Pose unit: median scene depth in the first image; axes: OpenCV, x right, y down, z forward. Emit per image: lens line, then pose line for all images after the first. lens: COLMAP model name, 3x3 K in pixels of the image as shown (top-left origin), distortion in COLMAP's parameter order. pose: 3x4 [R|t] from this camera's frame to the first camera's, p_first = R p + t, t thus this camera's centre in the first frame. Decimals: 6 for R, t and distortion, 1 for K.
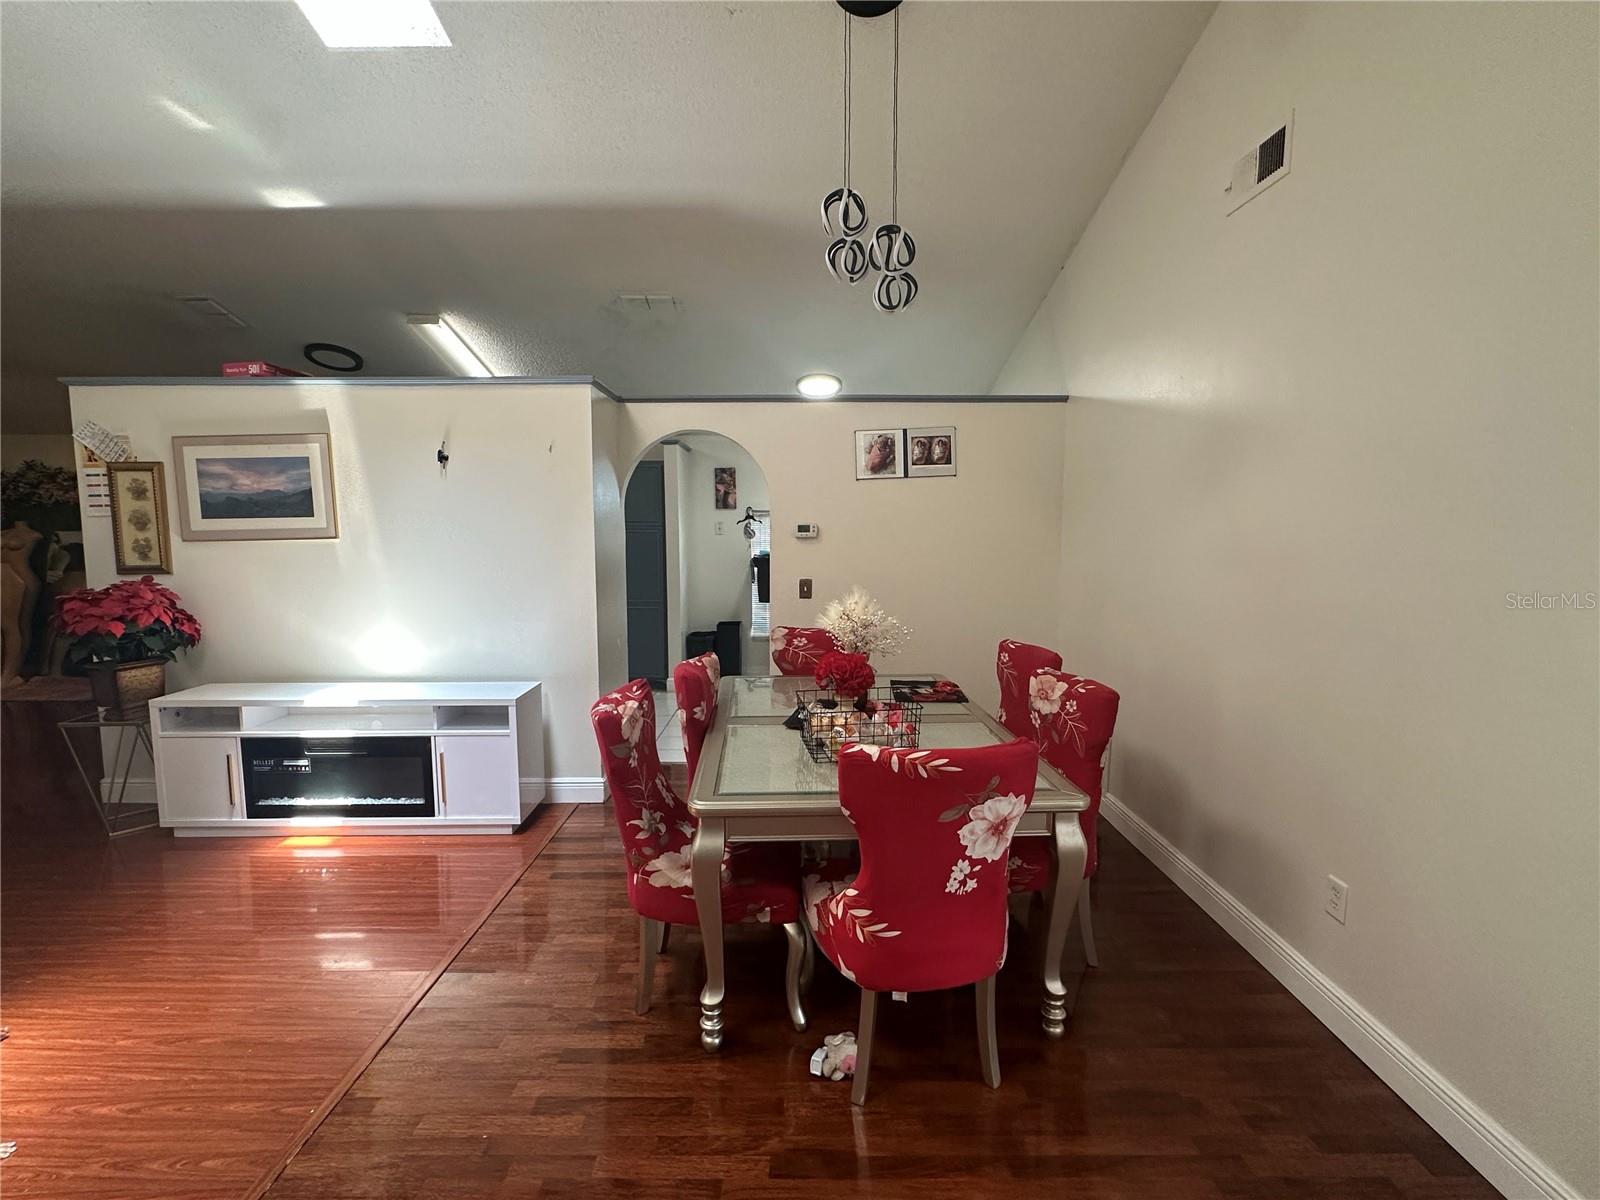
lens RADIAL K [[741.9, 0, 801.4], [0, 741.9, 600.9], [0, 0, 1]] dist [0.003281, 0.000736]
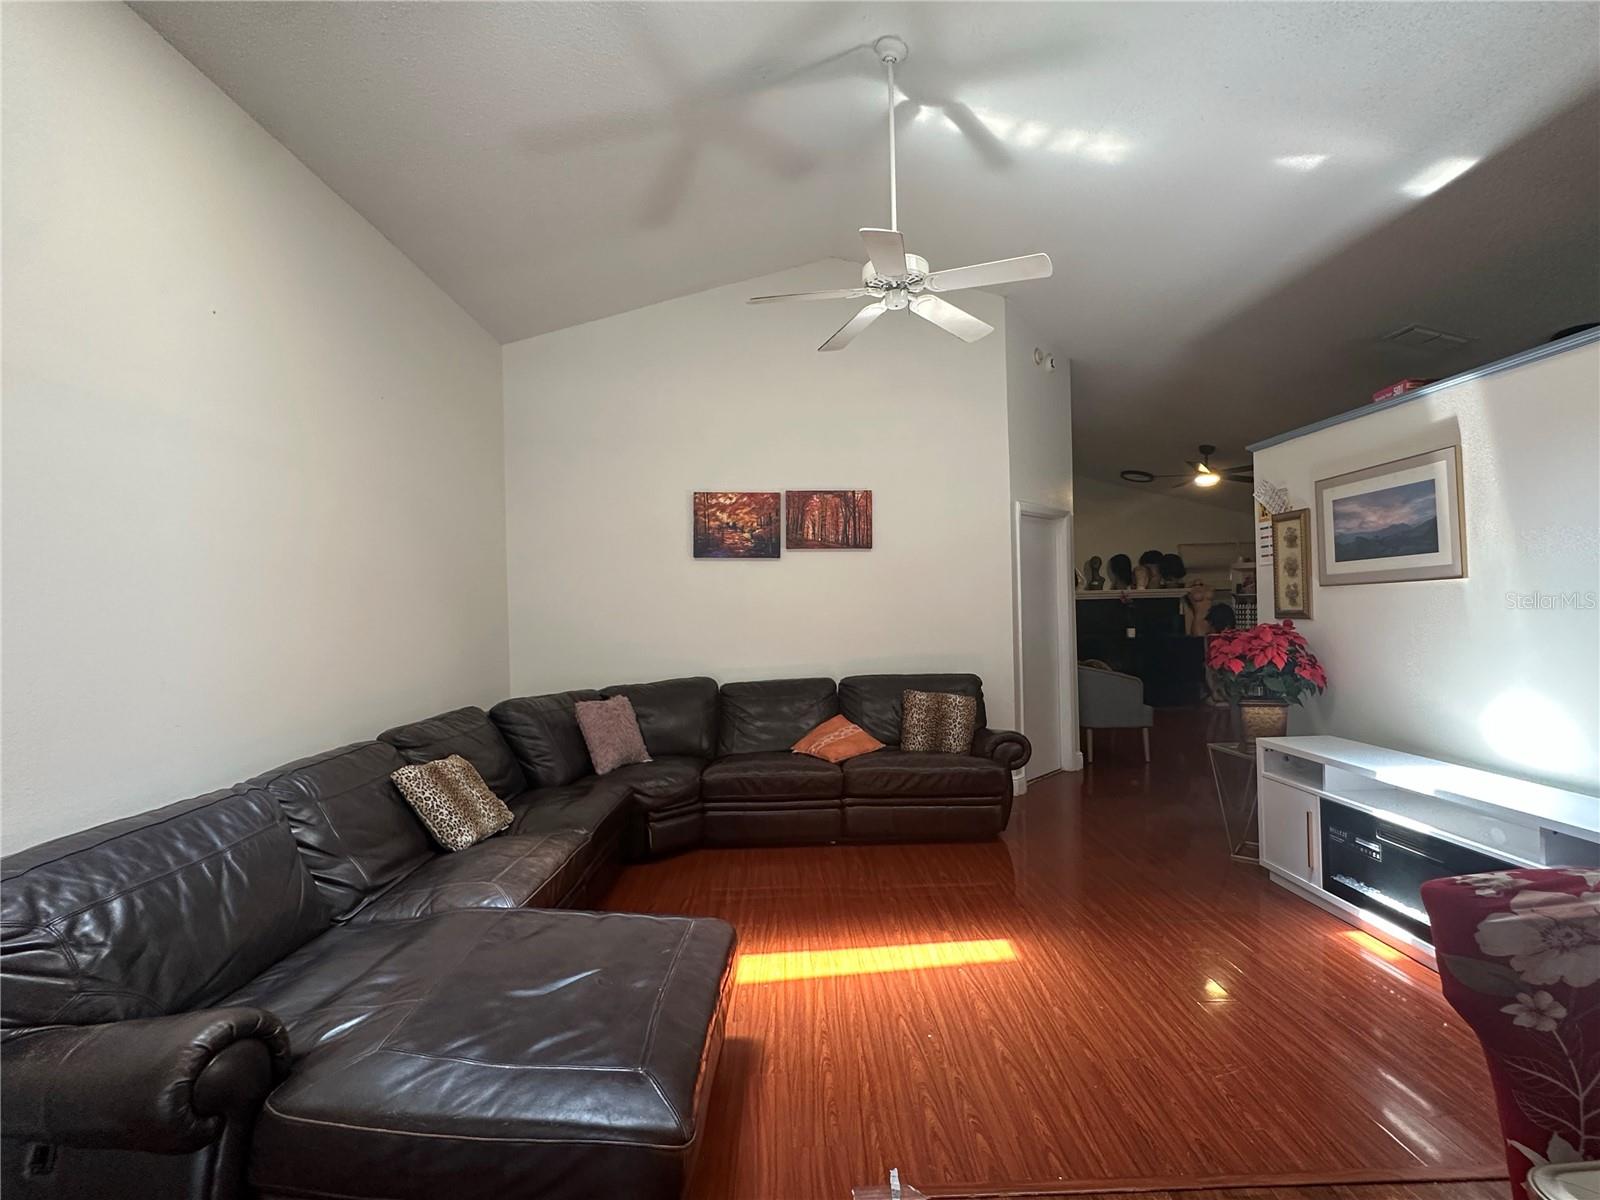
lens RADIAL K [[741.9, 0, 800.9], [0, 741.9, 599.0], [0, 0, 1]] dist [0.003281, 0.000736]
pose [[0.022787, -0.004532, -0.999730, 0.136259], [-0.076198, 0.997073, -0.006257, -0.004653], [0.996832, 0.076320, 0.022375, 0.298773]]
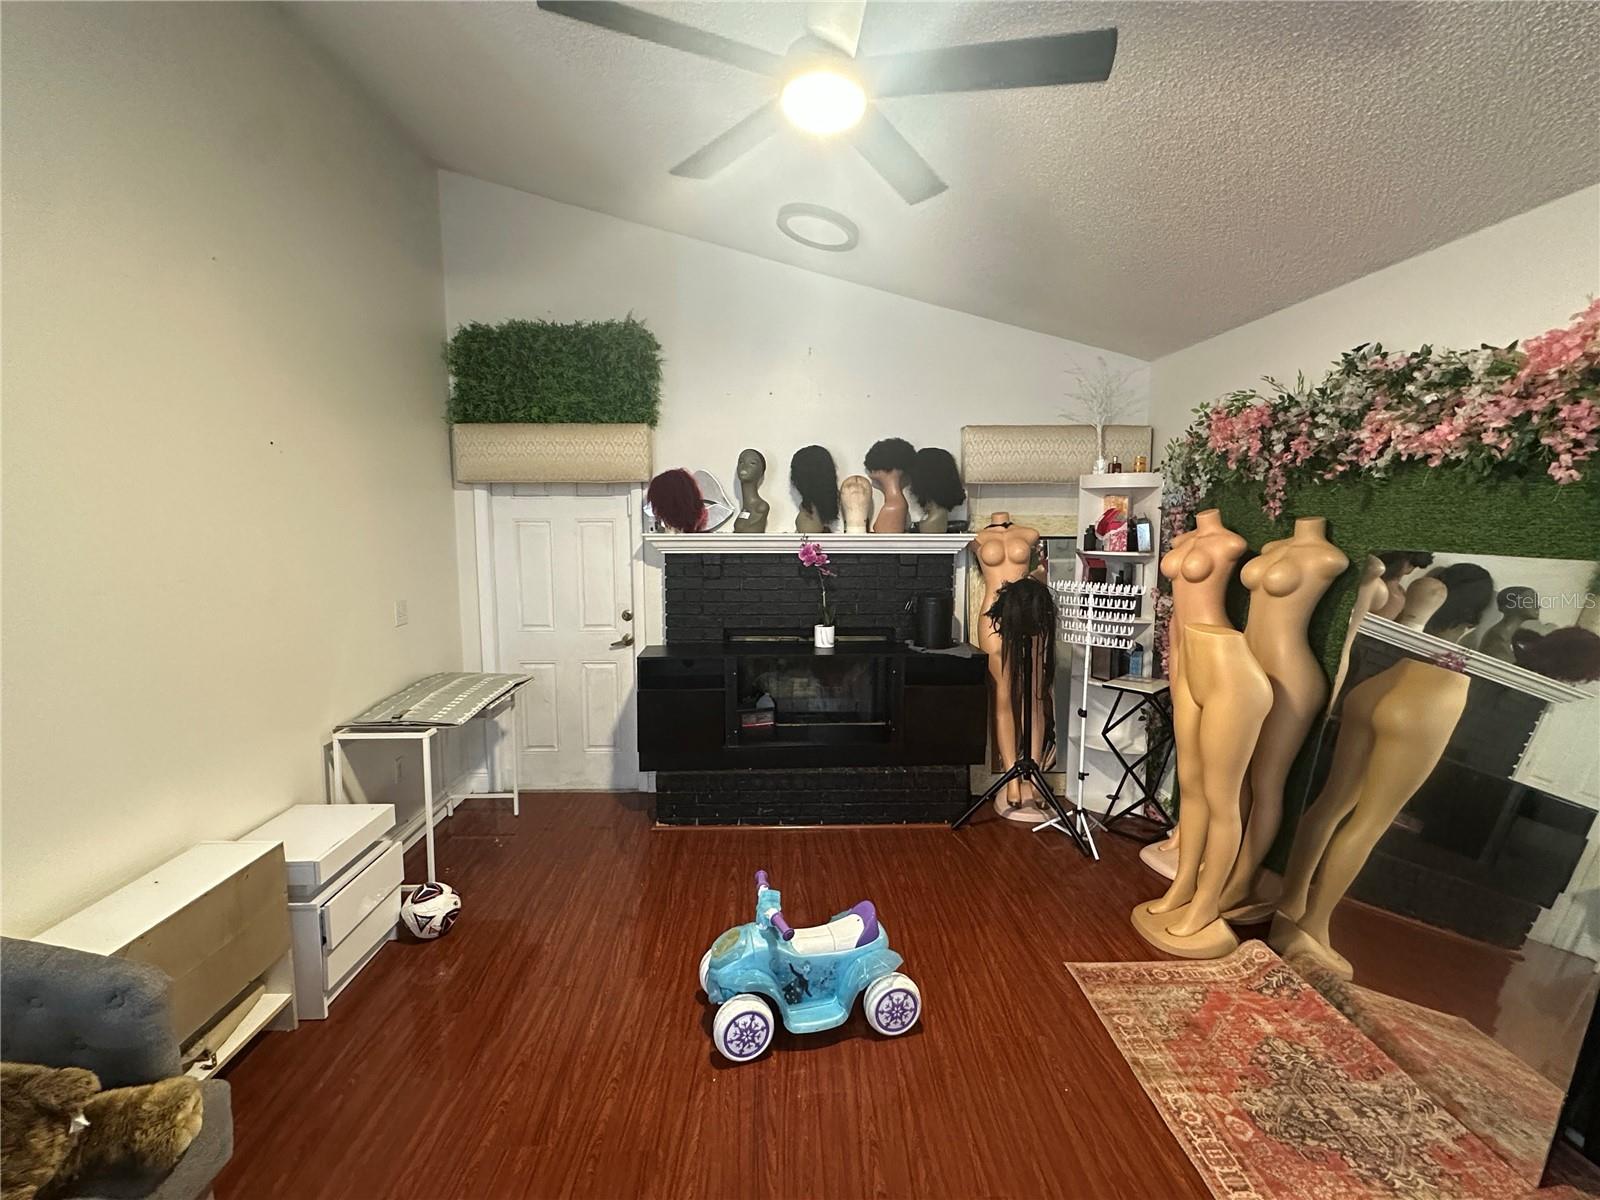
lens RADIAL K [[741.9, 0, 807.4], [0, 741.9, 587.9], [0, 0, 1]] dist [0.003281, 0.000736]
pose [[0.038587, 0.108705, -0.993325, -1.225843], [-0.099260, 0.989566, 0.104438, -0.156208], [0.994313, 0.094568, 0.048974, 1.319504]]
